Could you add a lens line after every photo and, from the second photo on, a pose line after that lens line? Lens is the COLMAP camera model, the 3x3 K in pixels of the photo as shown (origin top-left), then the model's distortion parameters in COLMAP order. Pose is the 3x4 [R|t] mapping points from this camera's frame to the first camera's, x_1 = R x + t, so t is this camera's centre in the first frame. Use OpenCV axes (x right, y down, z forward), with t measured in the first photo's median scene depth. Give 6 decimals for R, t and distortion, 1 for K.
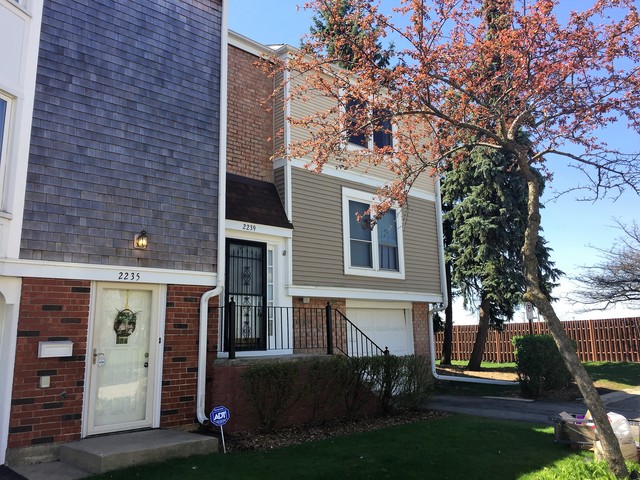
lens RADIAL K [[551.7, 0, 319.9], [0, 551.7, 224.9], [0, 0, 1]] dist [0.085581, -0.095214]
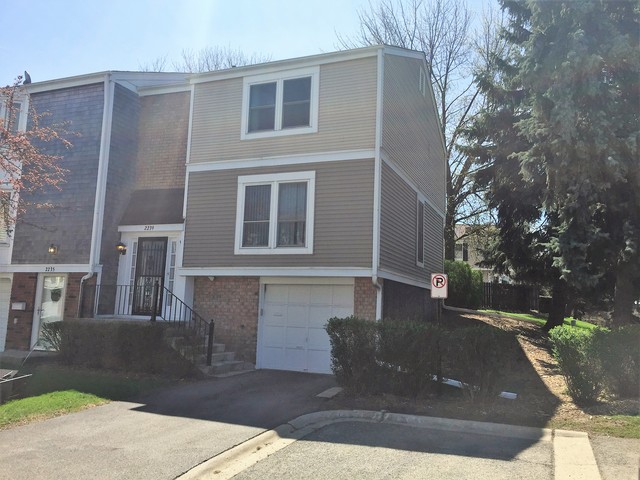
lens RADIAL K [[551.7, 0, 319.9], [0, 551.7, 224.9], [0, 0, 1]] dist [0.085581, -0.095214]
pose [[0.403586, -0.096678, -0.909820, 1.338991], [0.143958, 0.988726, -0.041205, 0.118000], [0.903546, -0.114346, 0.412953, 0.823585]]
